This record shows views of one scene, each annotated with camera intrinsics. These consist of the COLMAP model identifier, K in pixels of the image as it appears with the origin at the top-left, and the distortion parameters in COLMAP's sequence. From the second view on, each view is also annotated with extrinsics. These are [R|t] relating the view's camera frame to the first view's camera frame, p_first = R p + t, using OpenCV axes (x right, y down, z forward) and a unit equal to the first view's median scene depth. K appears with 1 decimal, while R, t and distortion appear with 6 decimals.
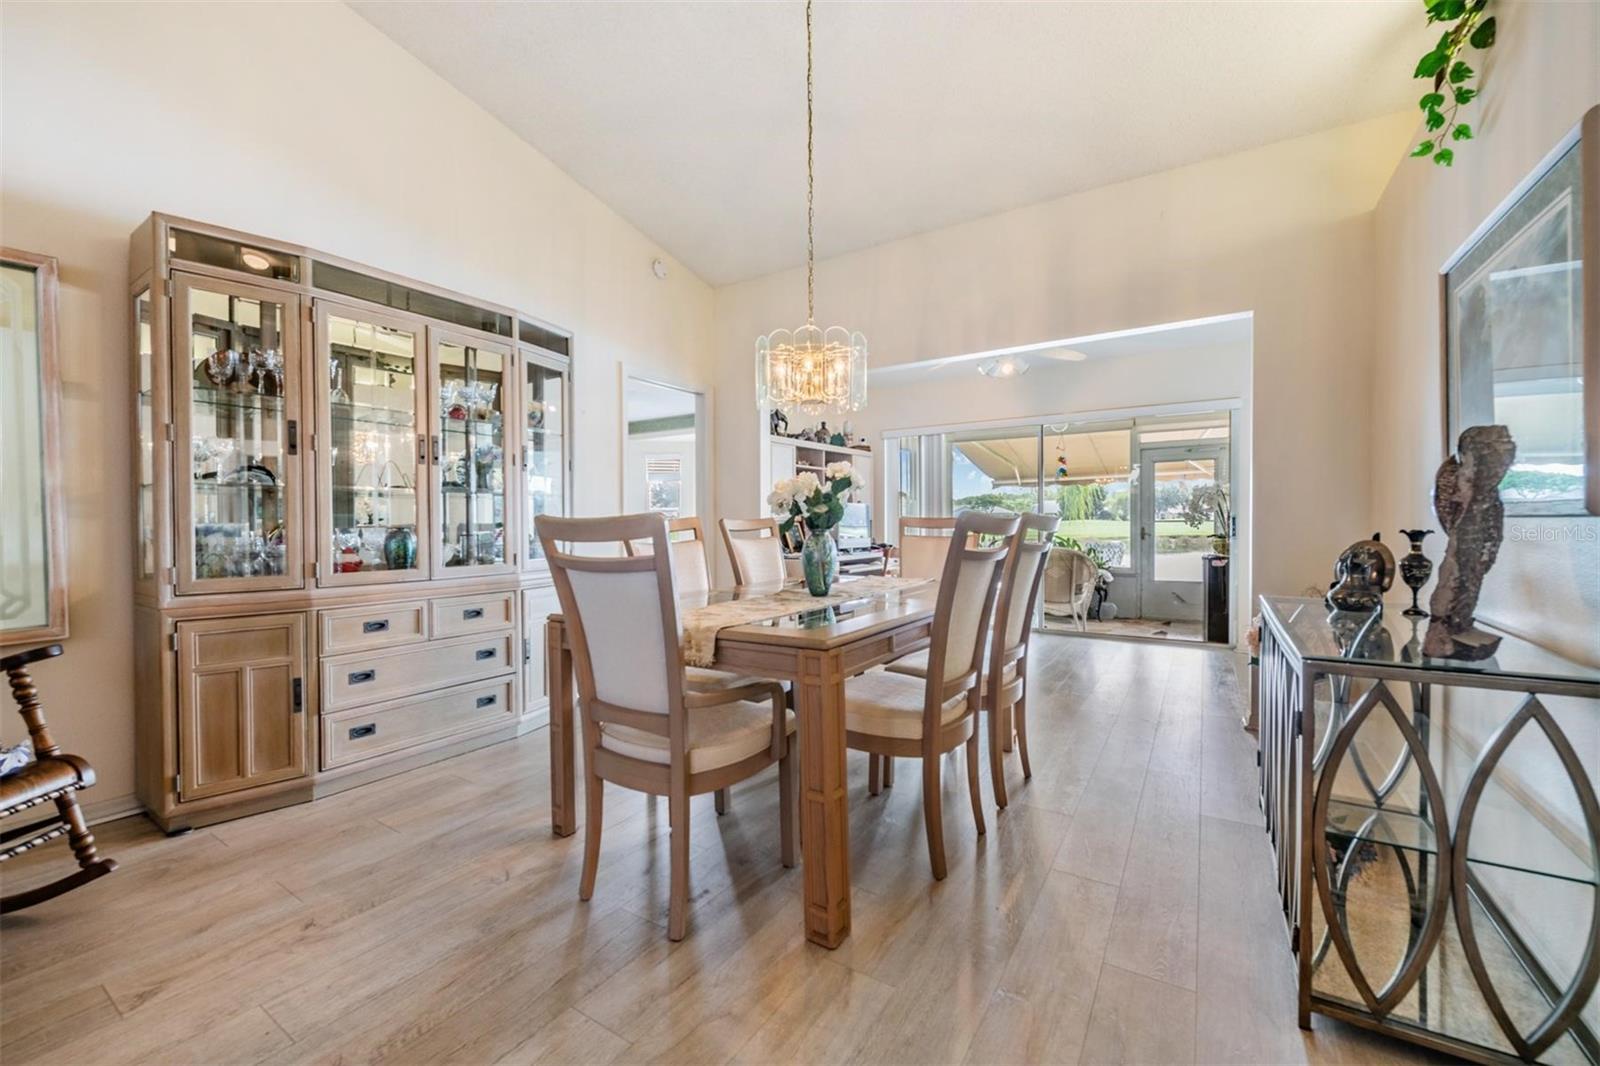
lens RADIAL K [[638.3, 0, 835.0], [0, 638.3, 536.5], [0, 0, 1]] dist [-0.008224, -0.003500]
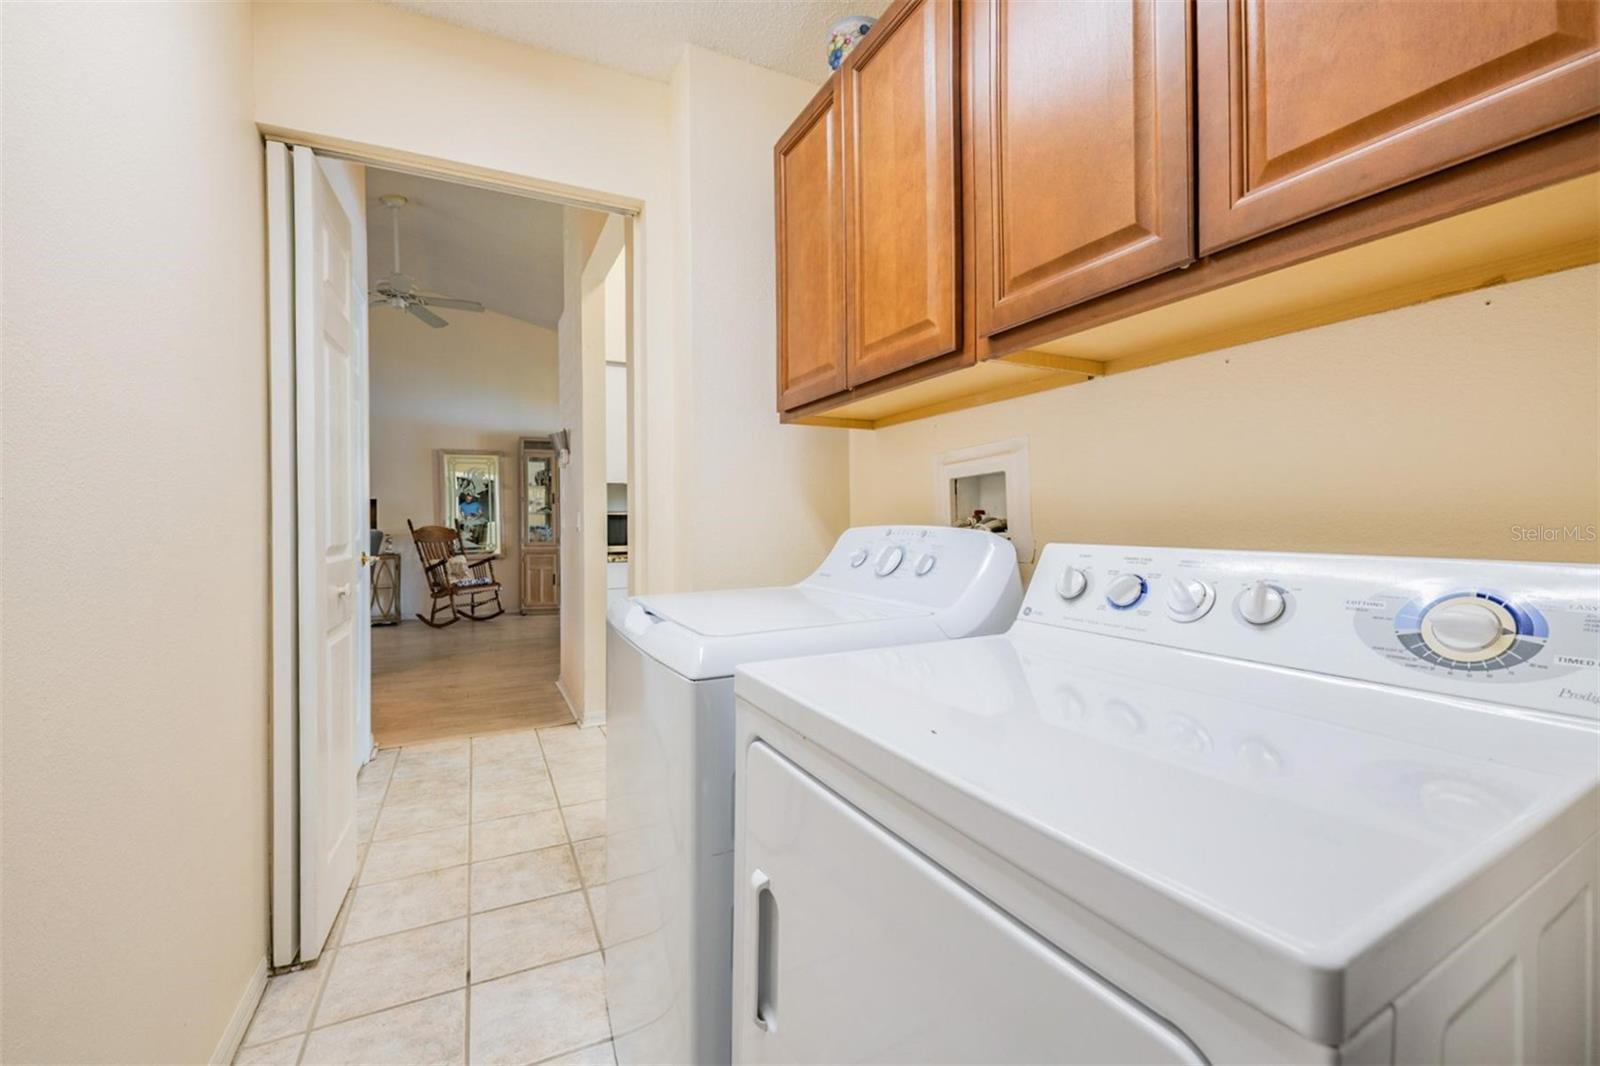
lens RADIAL K [[638.3, 0, 800.3], [0, 638.3, 531.0], [0, 0, 1]] dist [-0.008224, -0.003500]
pose [[0.858897, 0.004467, -0.512128, 2.034323], [-0.004309, 0.999990, 0.001495, 0.000683], [0.512130, 0.000923, 0.858908, -1.223313]]
